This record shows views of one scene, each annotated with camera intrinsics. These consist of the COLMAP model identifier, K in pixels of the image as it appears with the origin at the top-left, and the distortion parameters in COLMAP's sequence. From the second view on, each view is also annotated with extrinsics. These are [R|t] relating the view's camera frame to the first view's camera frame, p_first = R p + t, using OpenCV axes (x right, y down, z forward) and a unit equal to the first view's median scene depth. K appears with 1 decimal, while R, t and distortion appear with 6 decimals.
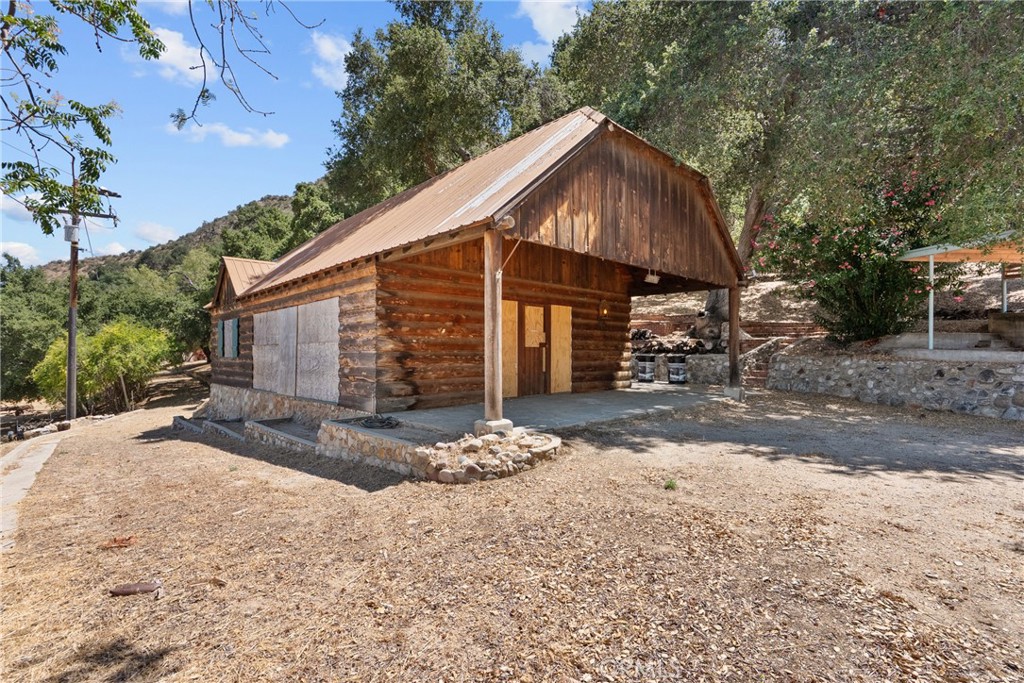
lens RADIAL K [[463.4, 0, 512.0], [0, 463.4, 341.5], [0, 0, 1]] dist [-0.002474, 0.000185]
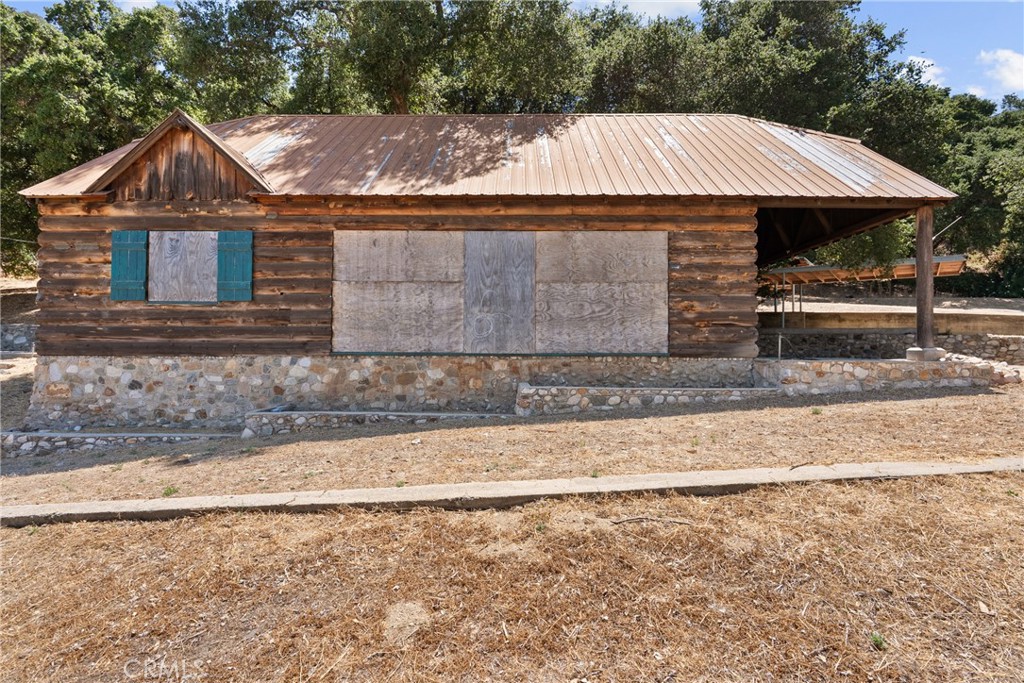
lens RADIAL K [[463.4, 0, 512.0], [0, 463.4, 341.5], [0, 0, 1]] dist [-0.002474, 0.000185]
pose [[0.707716, 0.023006, 0.706123, -1.085158], [-0.025027, 0.999659, -0.007485, 0.113205], [-0.706054, -0.012375, 0.708050, 0.538051]]
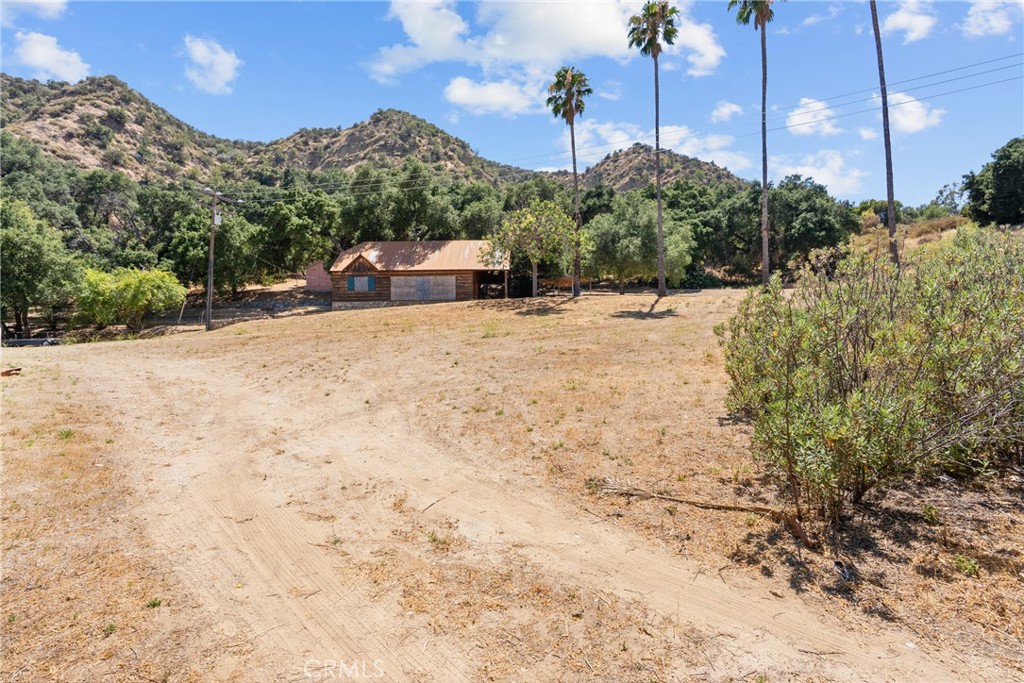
lens RADIAL K [[463.4, 0, 512.0], [0, 463.4, 341.5], [0, 0, 1]] dist [-0.002474, 0.000185]
pose [[0.726239, 0.002475, 0.687438, -2.762785], [-0.015467, 0.999799, 0.012740, 0.425590], [-0.687269, -0.019885, 0.726131, -2.372795]]
